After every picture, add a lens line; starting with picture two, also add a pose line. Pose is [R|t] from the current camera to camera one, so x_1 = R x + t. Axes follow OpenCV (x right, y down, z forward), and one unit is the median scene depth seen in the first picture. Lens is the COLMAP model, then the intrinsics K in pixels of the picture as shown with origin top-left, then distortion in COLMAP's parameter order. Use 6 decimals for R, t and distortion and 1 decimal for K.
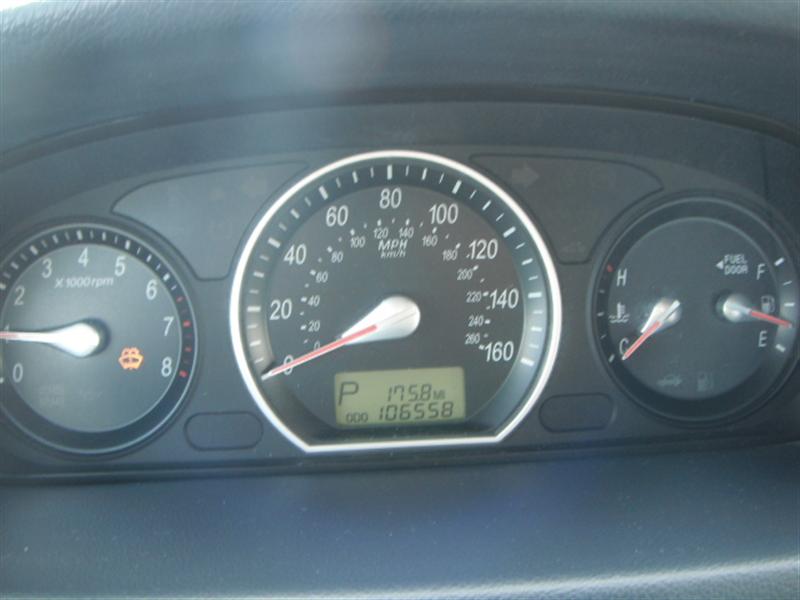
lens RADIAL K [[860.7, 0, 400.0], [0, 860.7, 300.0], [0, 0, 1]] dist [-0.216091, 0.049813]
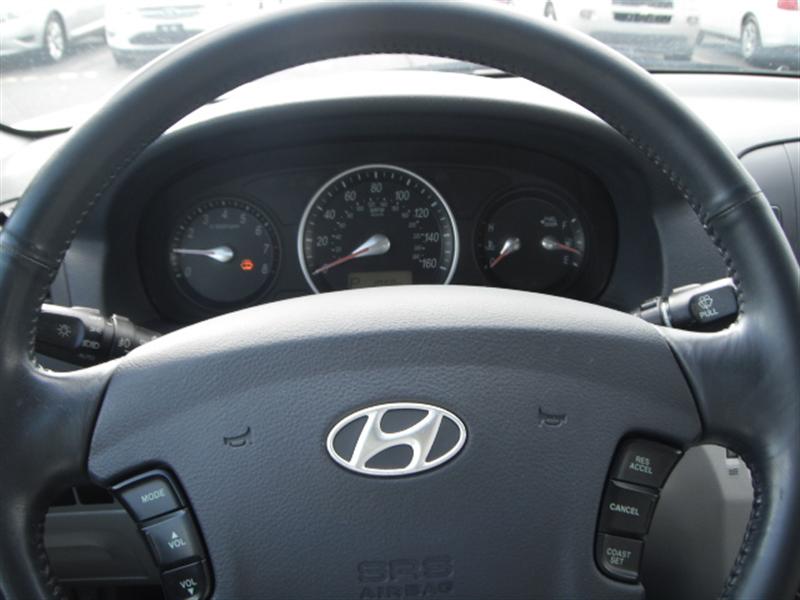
lens RADIAL K [[860.7, 0, 400.0], [0, 860.7, 300.0], [0, 0, 1]] dist [-0.216091, 0.049813]
pose [[0.999963, 0.007756, -0.003751, 0.055800], [-0.008004, 0.997415, -0.071405, 0.297064], [0.003187, 0.071432, 0.997440, -1.034972]]
